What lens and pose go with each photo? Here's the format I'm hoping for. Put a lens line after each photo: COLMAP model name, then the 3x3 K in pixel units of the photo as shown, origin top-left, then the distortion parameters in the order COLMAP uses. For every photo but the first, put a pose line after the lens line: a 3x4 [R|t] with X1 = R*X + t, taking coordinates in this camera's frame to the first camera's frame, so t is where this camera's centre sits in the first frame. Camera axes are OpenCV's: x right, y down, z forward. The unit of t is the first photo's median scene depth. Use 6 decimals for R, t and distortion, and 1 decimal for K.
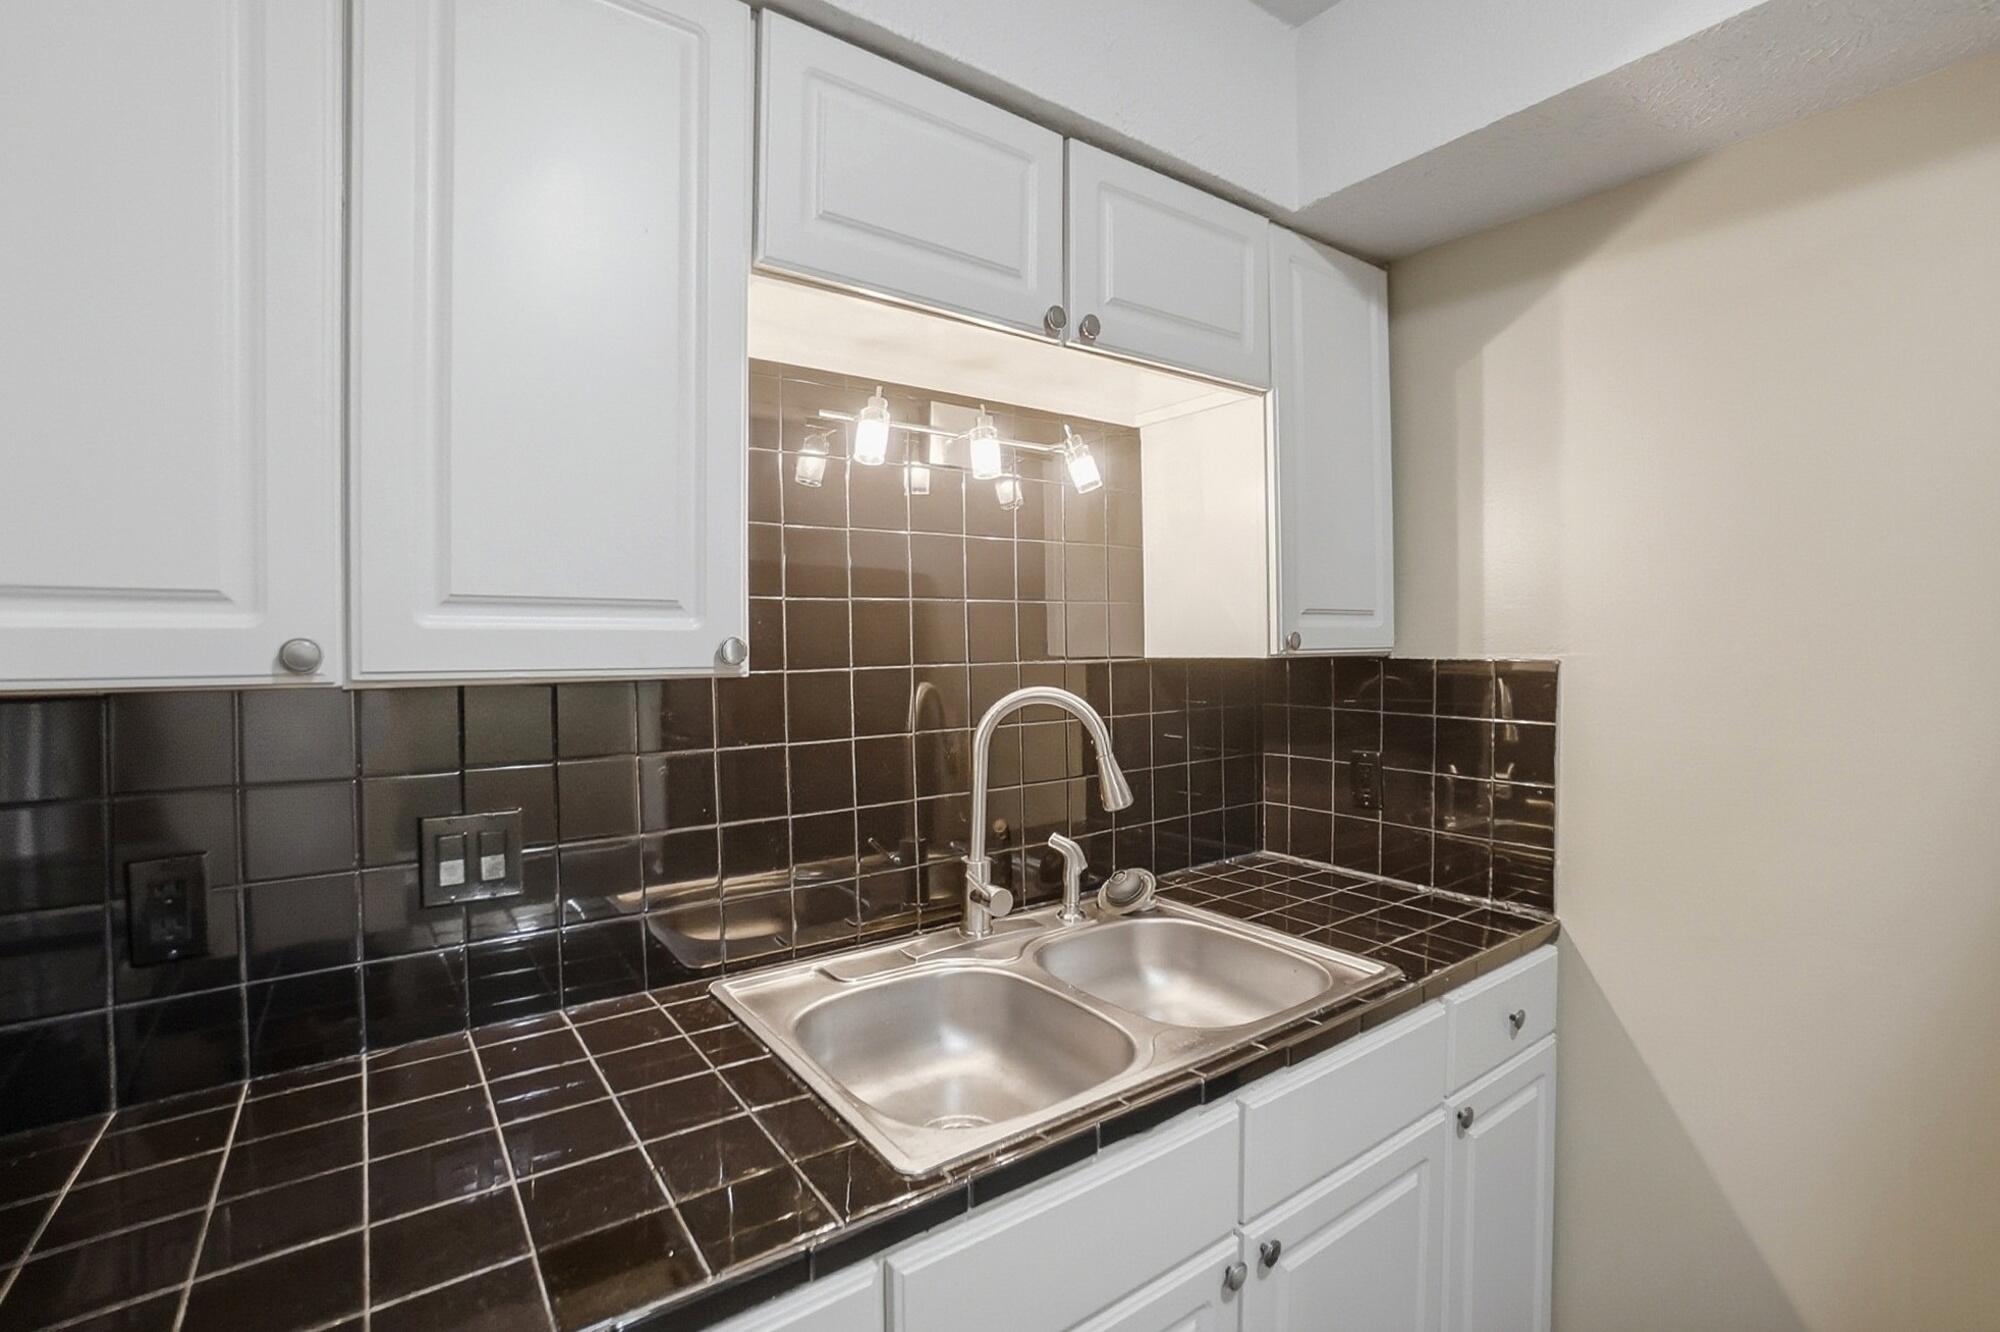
lens RADIAL K [[897.8, 0, 1000.0], [0, 897.8, 666.0], [0, 0, 1]] dist [-0.019839, -0.000197]
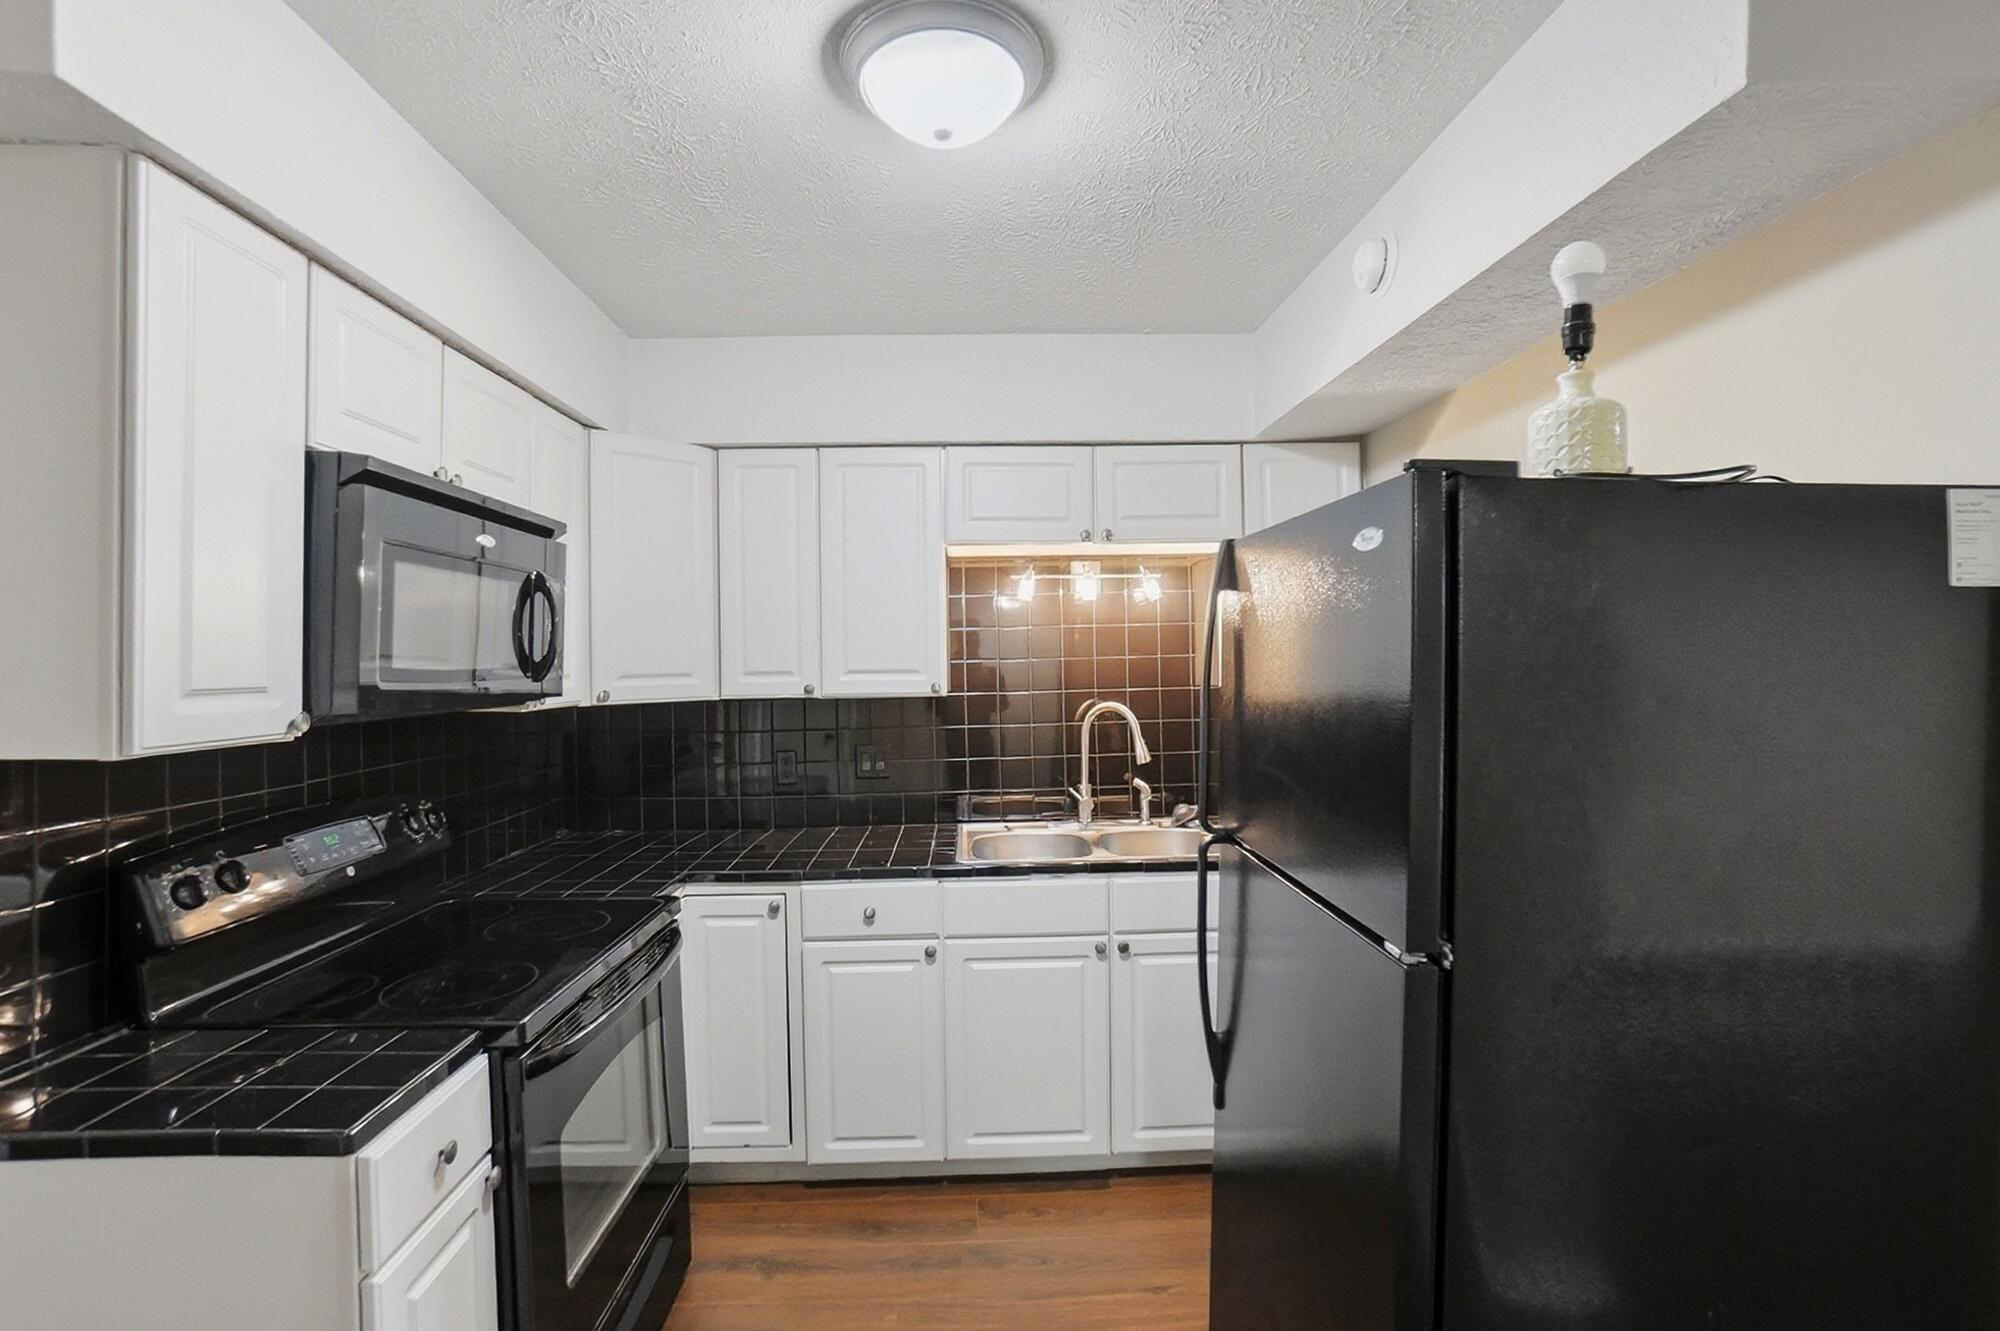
lens RADIAL K [[897.8, 0, 1000.0], [0, 897.8, 665.5], [0, 0, 1]] dist [-0.019839, -0.000197]
pose [[0.831039, -0.012103, -0.556082, 0.971403], [-0.002319, 0.999679, -0.025222, -0.009002], [0.556209, 0.022250, 0.830745, -0.831506]]
